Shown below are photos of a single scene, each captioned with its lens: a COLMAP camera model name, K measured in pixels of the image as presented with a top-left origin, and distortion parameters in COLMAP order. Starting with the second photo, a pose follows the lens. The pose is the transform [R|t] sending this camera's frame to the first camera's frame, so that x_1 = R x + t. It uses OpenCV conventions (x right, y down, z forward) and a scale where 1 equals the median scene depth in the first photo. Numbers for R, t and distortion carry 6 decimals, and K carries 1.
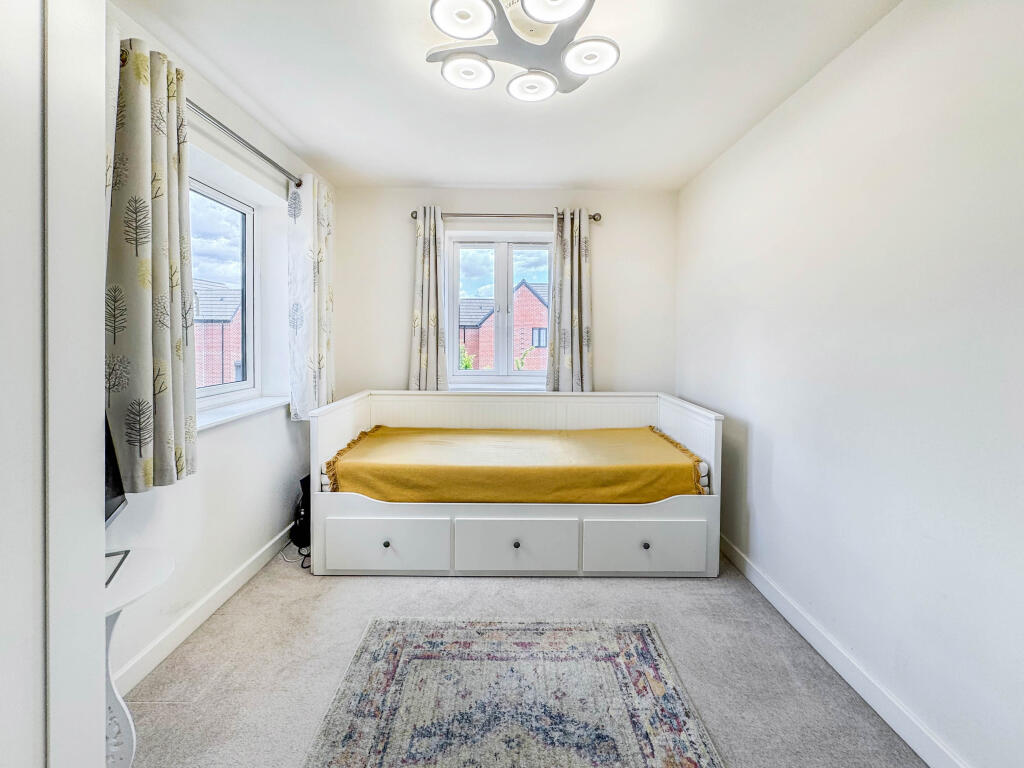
lens RADIAL K [[420.9, 0, 508.4], [0, 420.9, 345.2], [0, 0, 1]] dist [0.001001, 0.000491]
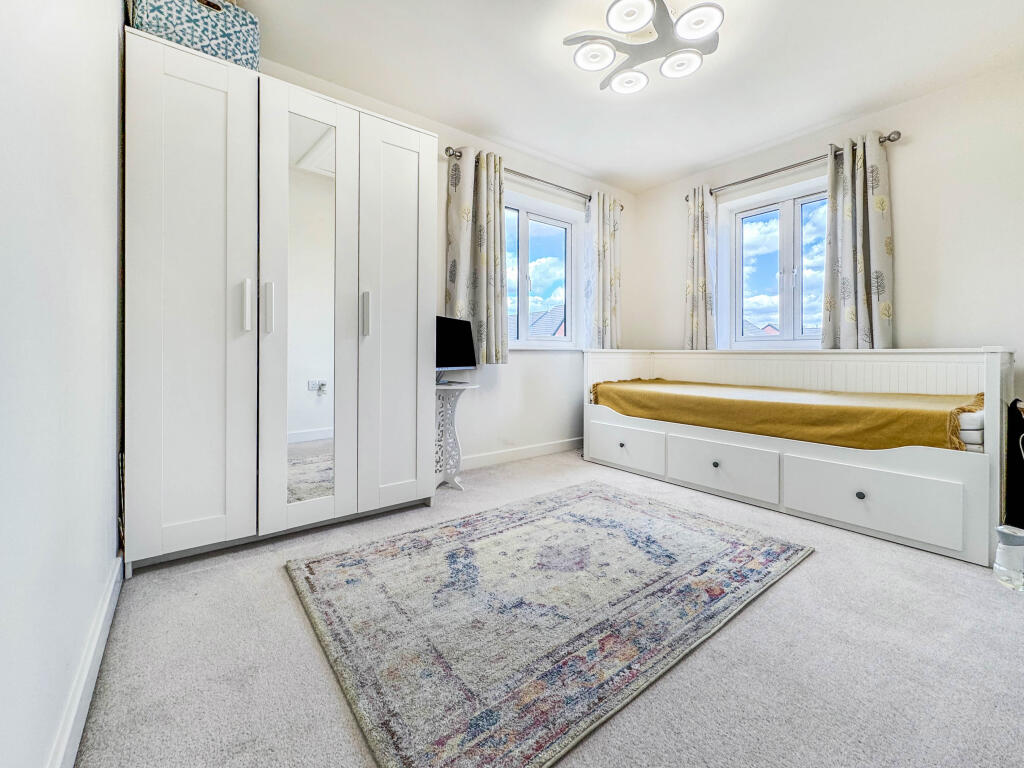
lens RADIAL K [[420.9, 0, 530.9], [0, 420.9, 352.7], [0, 0, 1]] dist [0.001001, 0.000491]
pose [[0.636443, -0.006778, -0.771294, 0.552097], [-0.012990, 0.999725, -0.019505, 0.201815], [0.771214, 0.022433, 0.636180, -0.085931]]
